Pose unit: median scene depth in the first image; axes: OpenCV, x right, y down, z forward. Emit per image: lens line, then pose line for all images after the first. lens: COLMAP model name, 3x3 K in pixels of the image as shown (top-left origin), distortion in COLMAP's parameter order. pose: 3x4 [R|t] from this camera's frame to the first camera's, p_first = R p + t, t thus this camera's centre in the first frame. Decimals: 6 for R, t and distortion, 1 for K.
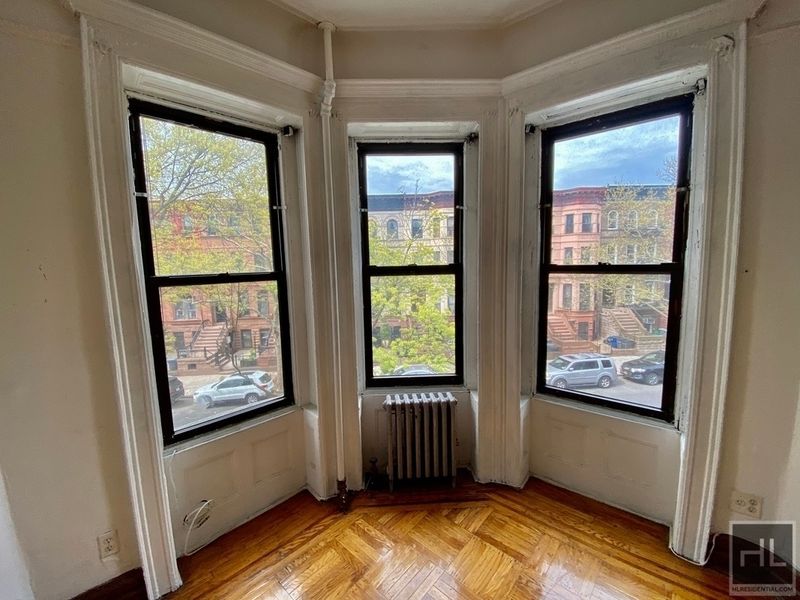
lens RADIAL K [[328.4, 0, 395.3], [0, 328.4, 296.3], [0, 0, 1]] dist [0.029241, -0.024466]
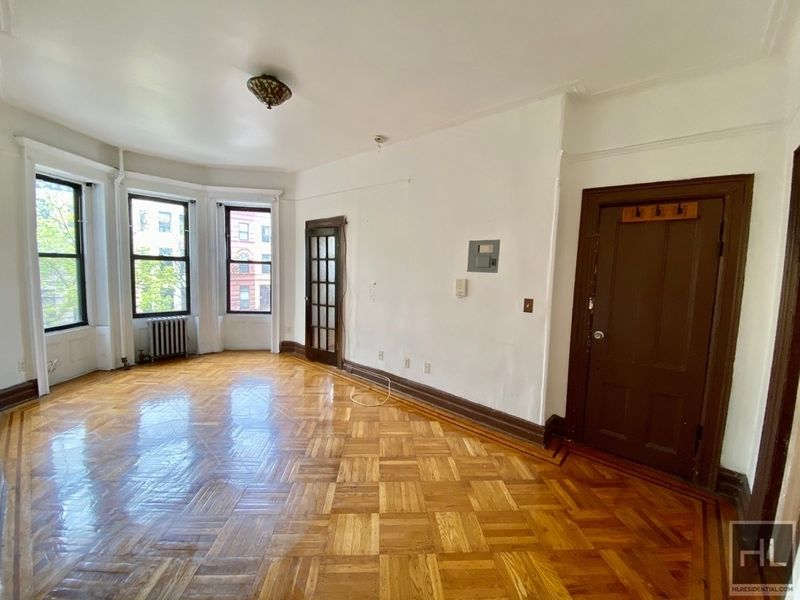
lens RADIAL K [[328.4, 0, 395.3], [0, 328.4, 296.3], [0, 0, 1]] dist [0.029241, -0.024466]
pose [[0.704830, -0.013388, 0.709250, -0.428775], [0.028520, 0.999548, -0.009475, 0.241831], [-0.708803, 0.026906, 0.704894, -1.651179]]
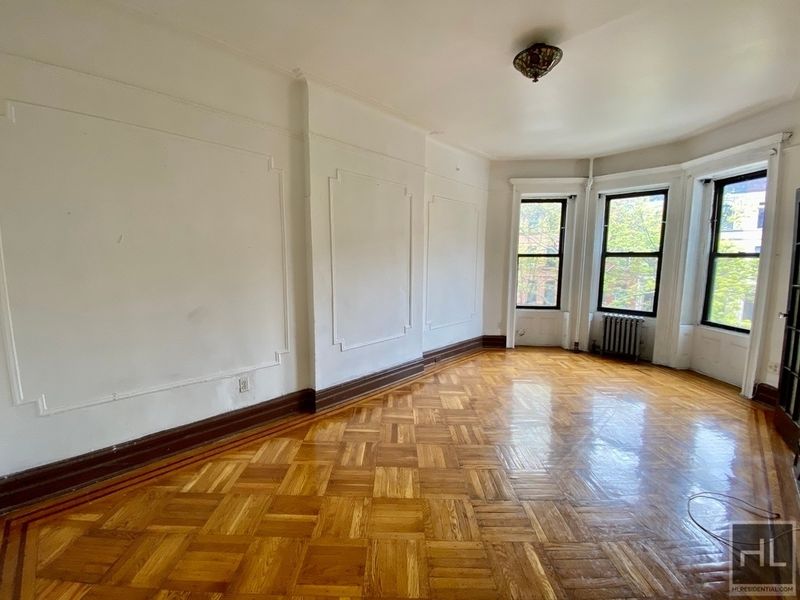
lens RADIAL K [[328.4, 0, 395.3], [0, 328.4, 296.3], [0, 0, 1]] dist [0.029241, -0.024466]
pose [[0.663663, 0.114146, -0.739271, 0.688494], [-0.100421, 0.992938, 0.063162, 0.209482], [0.741260, 0.032320, 0.670439, -1.560028]]
